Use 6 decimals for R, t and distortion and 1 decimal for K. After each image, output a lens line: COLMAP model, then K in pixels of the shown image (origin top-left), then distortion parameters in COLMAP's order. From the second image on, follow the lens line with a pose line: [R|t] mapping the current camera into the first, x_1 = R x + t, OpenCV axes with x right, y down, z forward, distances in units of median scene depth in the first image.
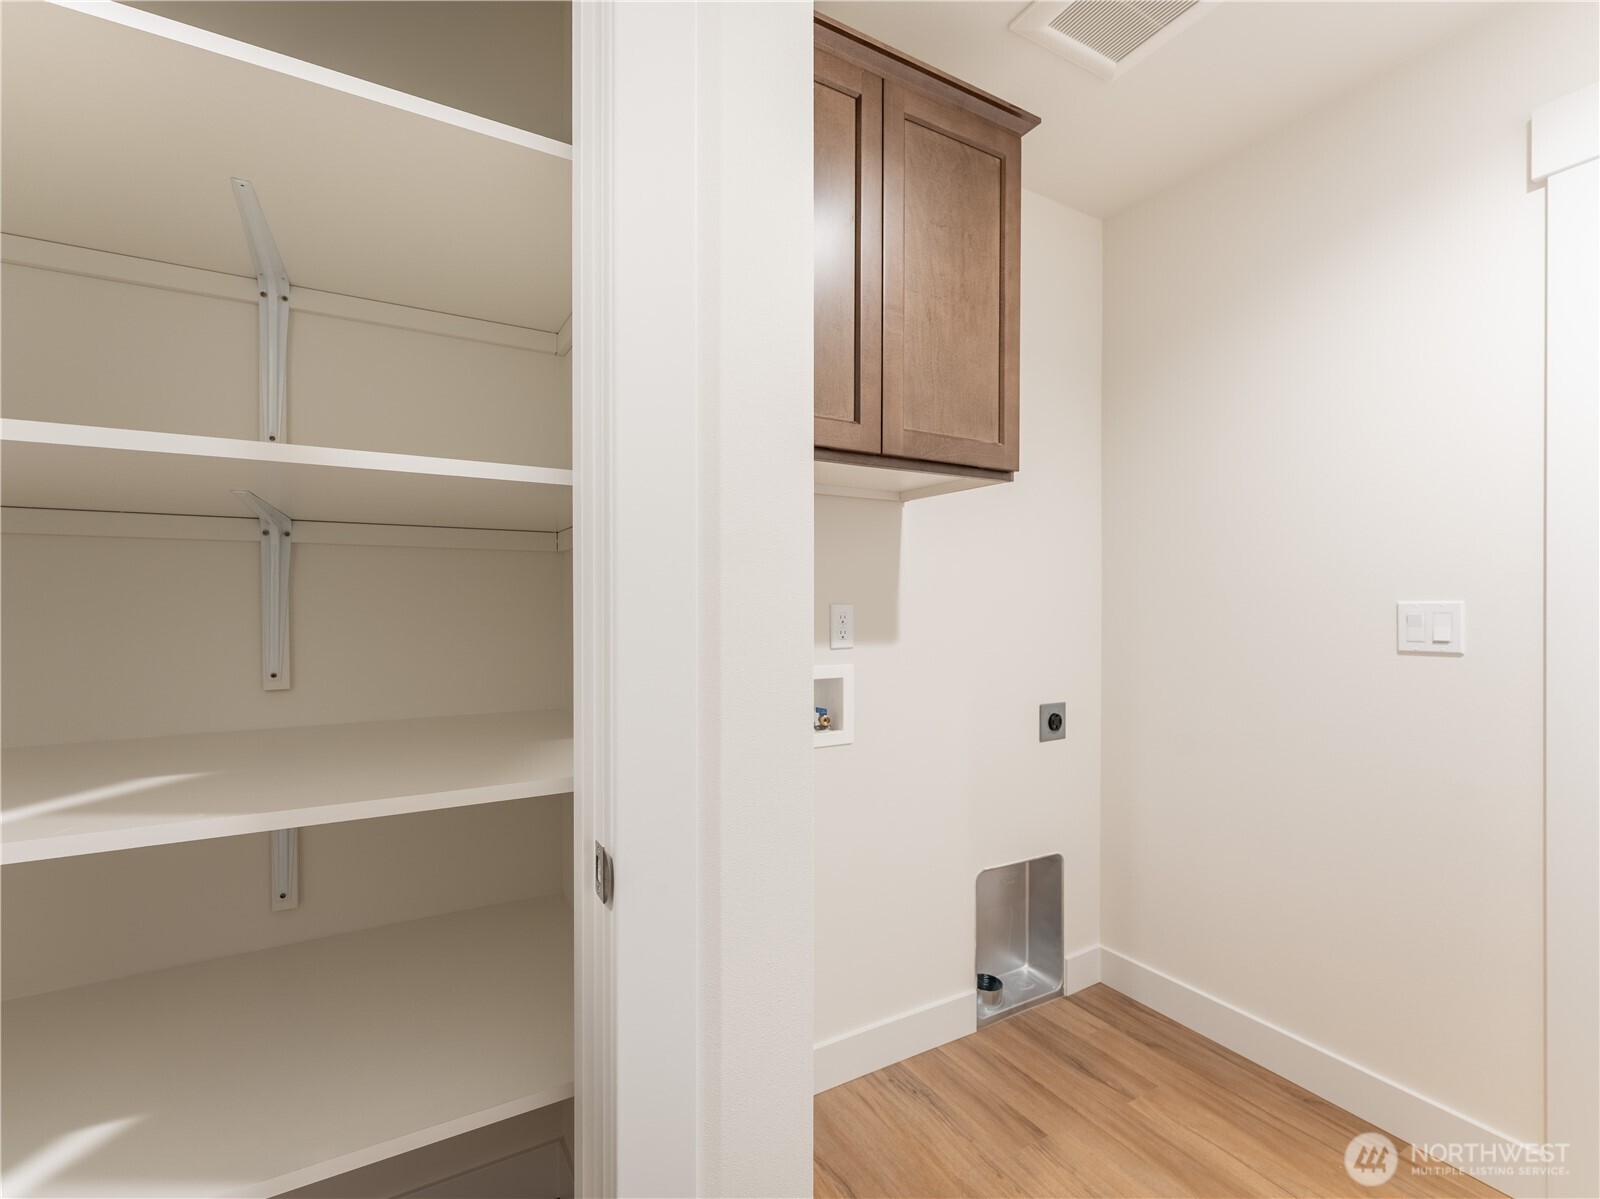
lens RADIAL K [[738.3, 0, 788.8], [0, 738.3, 607.6], [0, 0, 1]] dist [-0.000678, 0.000040]
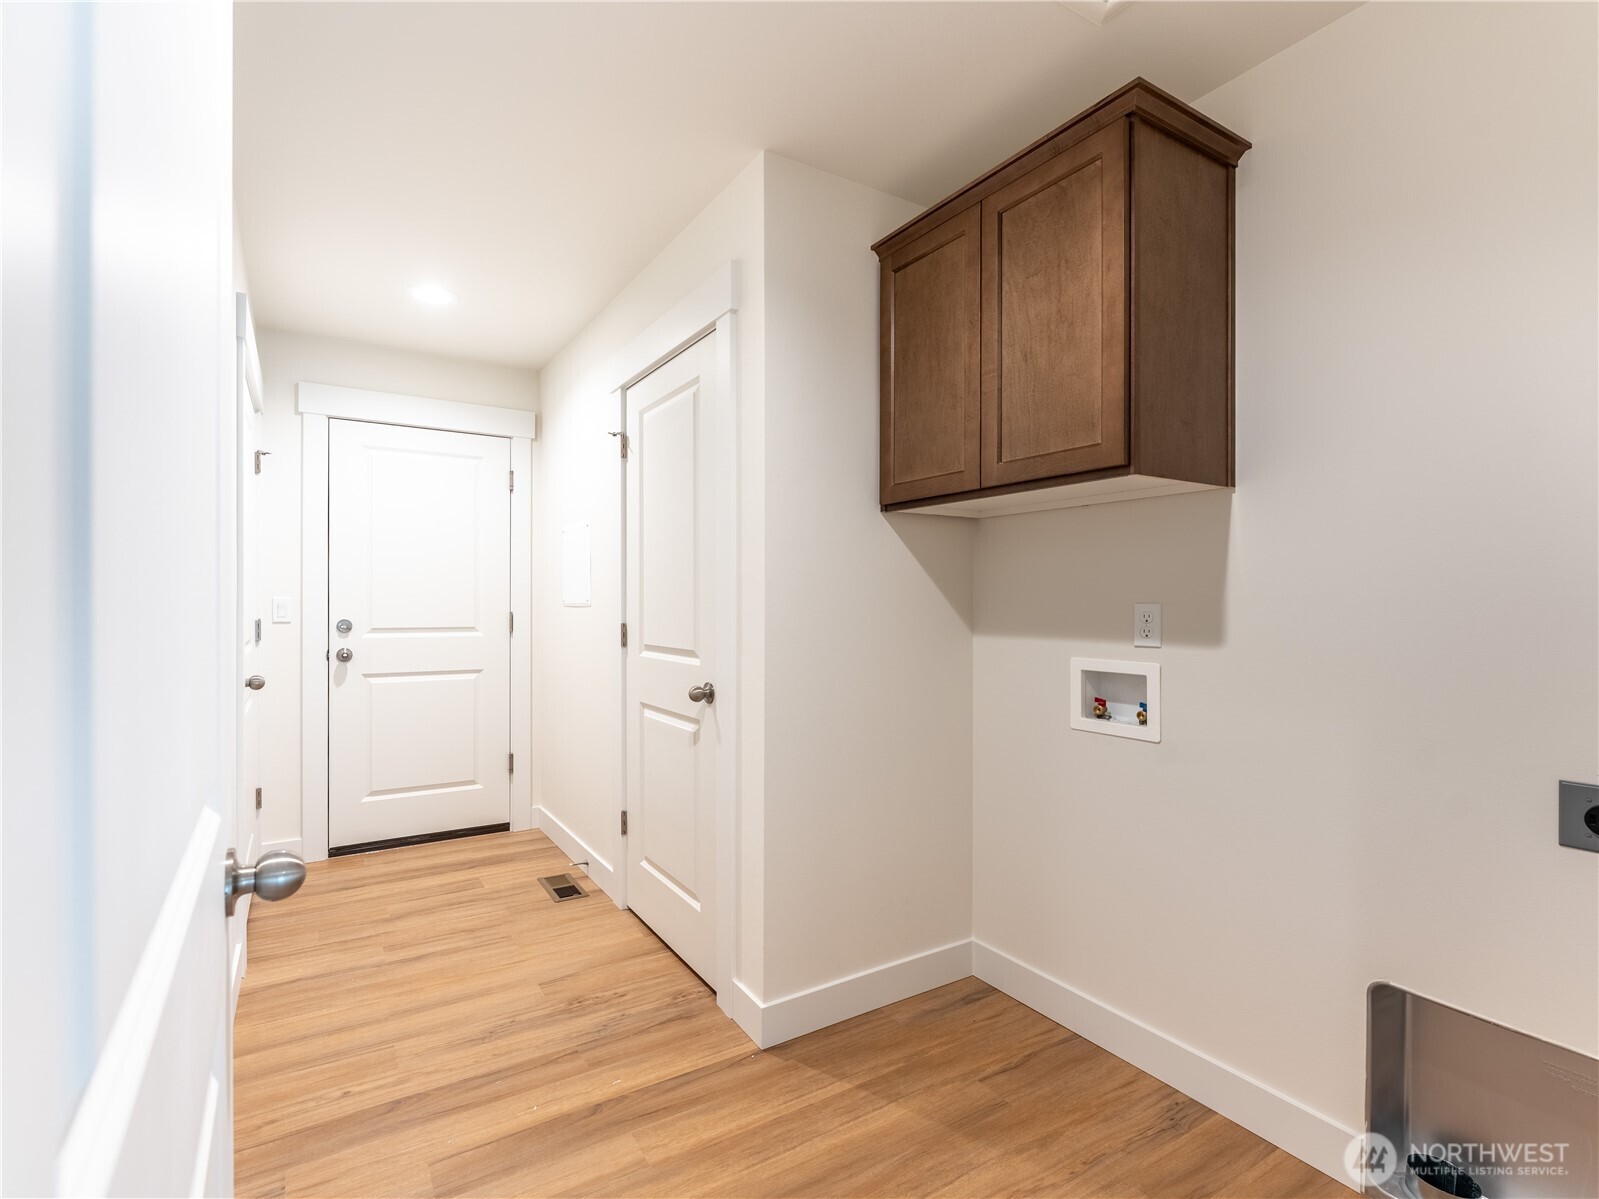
lens RADIAL K [[737.9, 0, 788.3], [0, 737.9, 607.6], [0, 0, 1]] dist [-0.000678, 0.000040]
pose [[0.056985, 0.006489, -0.998354, 1.297373], [-0.008259, 0.999948, 0.006028, -0.001650], [0.998341, 0.007902, 0.057036, 0.539110]]
